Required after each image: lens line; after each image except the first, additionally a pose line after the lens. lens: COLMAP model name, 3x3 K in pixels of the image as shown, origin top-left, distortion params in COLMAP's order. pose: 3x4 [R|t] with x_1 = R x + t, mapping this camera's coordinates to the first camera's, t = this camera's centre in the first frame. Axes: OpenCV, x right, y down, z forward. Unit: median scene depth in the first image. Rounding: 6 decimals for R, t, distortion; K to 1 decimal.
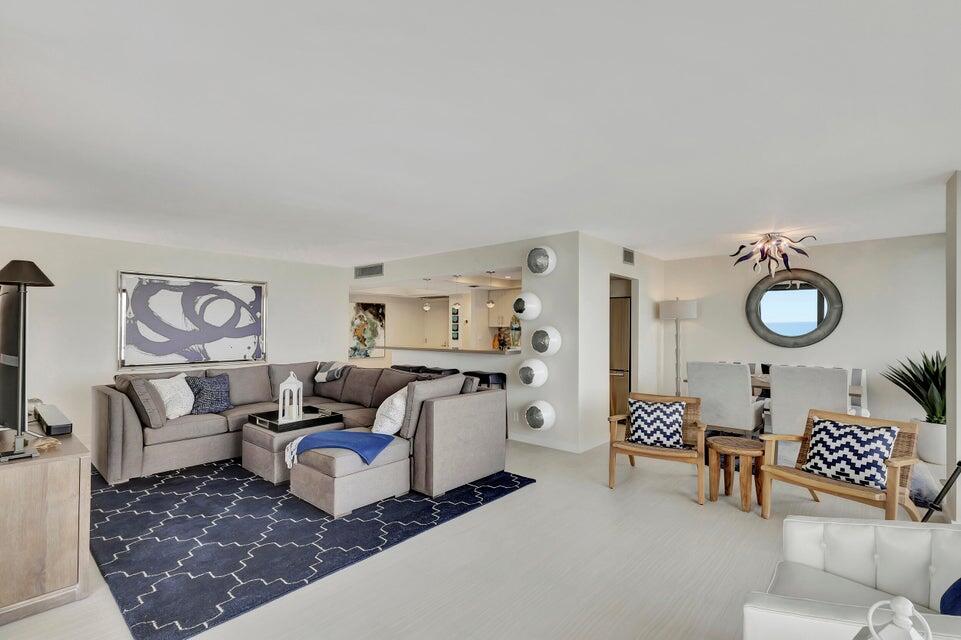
lens RADIAL K [[453.9, 0, 482.9], [0, 453.9, 321.9], [0, 0, 1]] dist [0.014434, -0.003979]
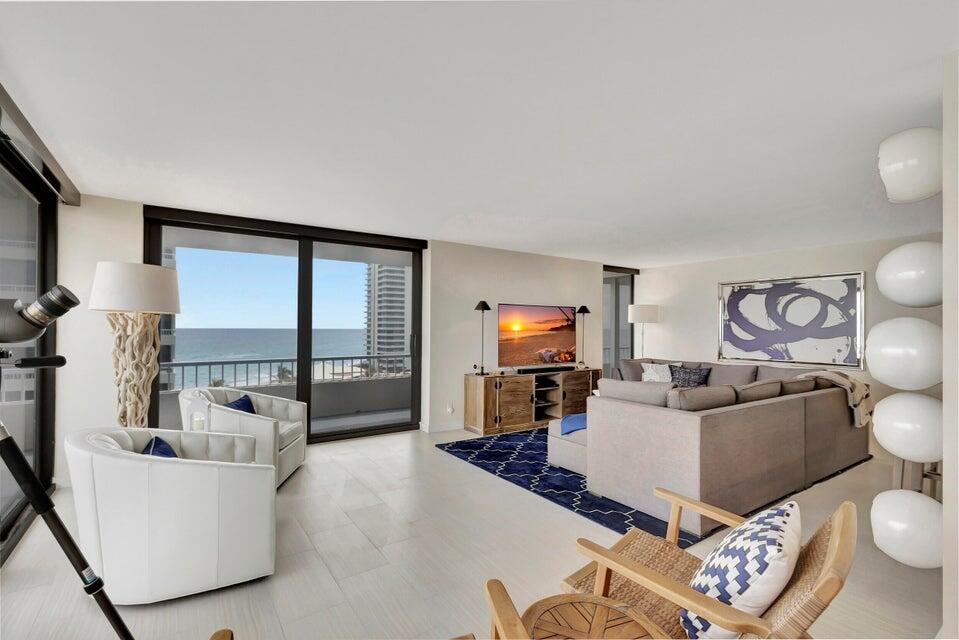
lens RADIAL K [[453.0, 0, 470.3], [0, 453.0, 325.1], [0, 0, 1]] dist [0.014434, -0.003979]
pose [[-0.284433, -0.011506, -0.958627, 0.538143], [0.005924, 0.999888, -0.013758, 0.016753], [0.958678, -0.009592, -0.284333, 0.597020]]
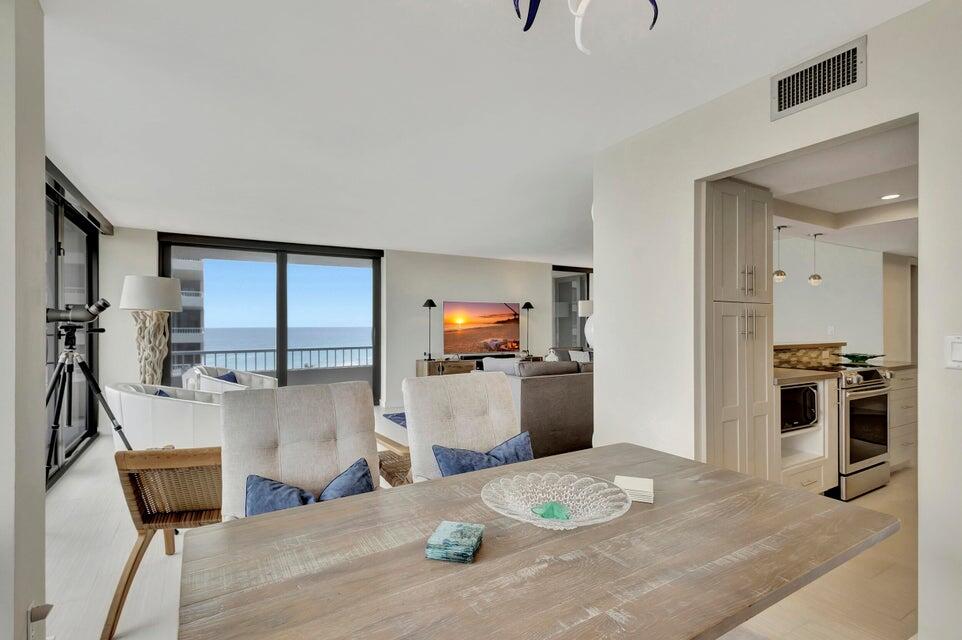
lens RADIAL K [[454.4, 0, 456.3], [0, 454.4, 332.0], [0, 0, 1]] dist [0.014434, -0.003979]
pose [[-0.354261, 0.010880, -0.935083, 0.672400], [0.013695, 0.999885, 0.006445, 0.029324], [0.935046, -0.010523, -0.354370, 0.817271]]
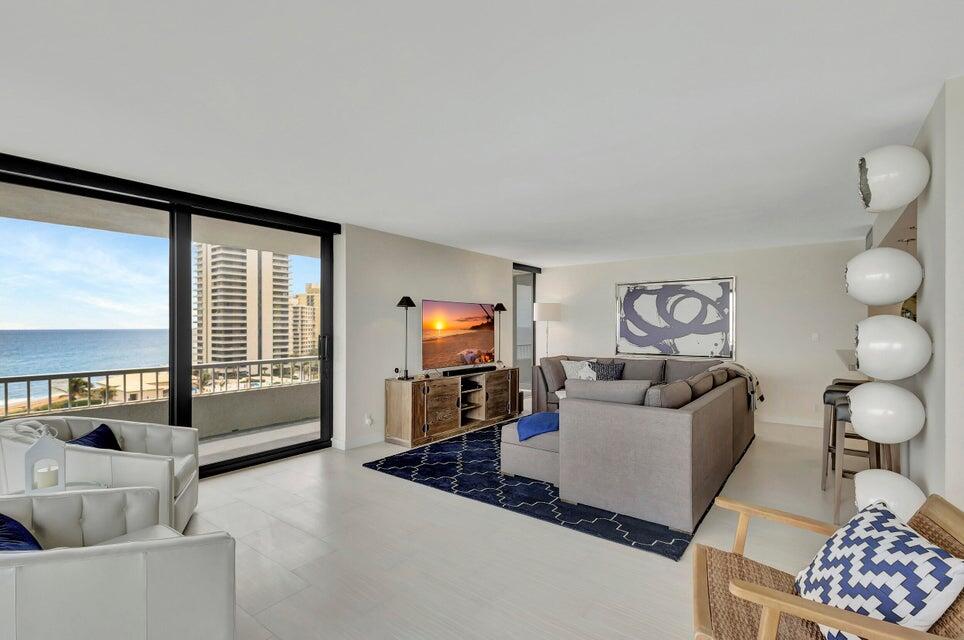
lens RADIAL K [[455.3, 0, 482.6], [0, 455.3, 326.4], [0, 0, 1]] dist [0.014434, -0.003979]
pose [[0.048473, -0.005013, -0.998812, 0.481765], [0.014272, 0.999889, -0.004326, 0.014848], [0.998723, -0.014045, 0.048539, 0.456220]]
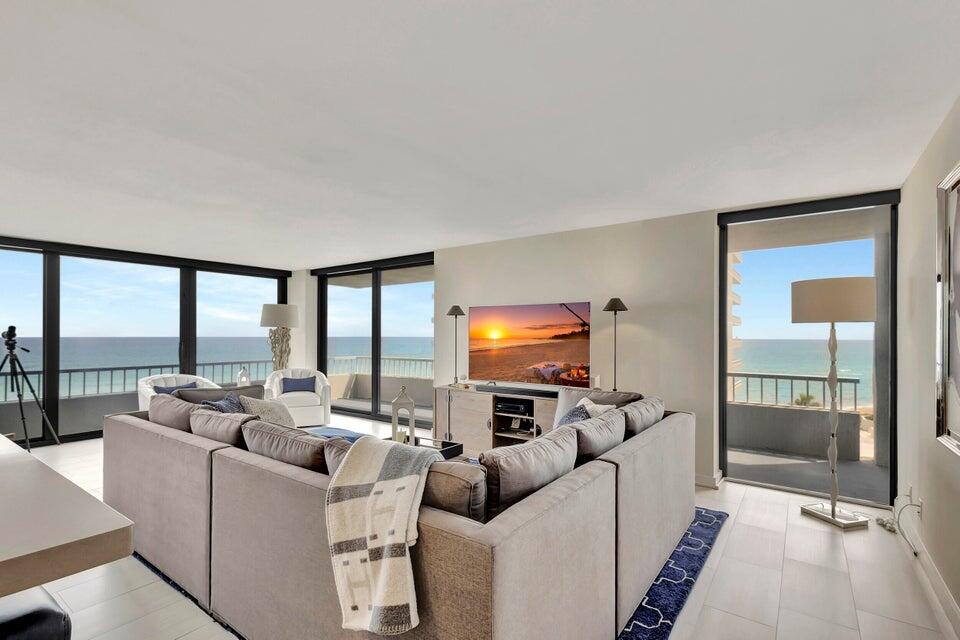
lens RADIAL K [[453.4, 0, 480.3], [0, 453.4, 335.0], [0, 0, 1]] dist [0.014434, -0.003979]
pose [[-0.998163, -0.005262, -0.060363, -0.350251], [-0.004257, 0.999850, -0.016760, 0.023794], [0.060442, -0.016472, -0.998036, 1.201020]]
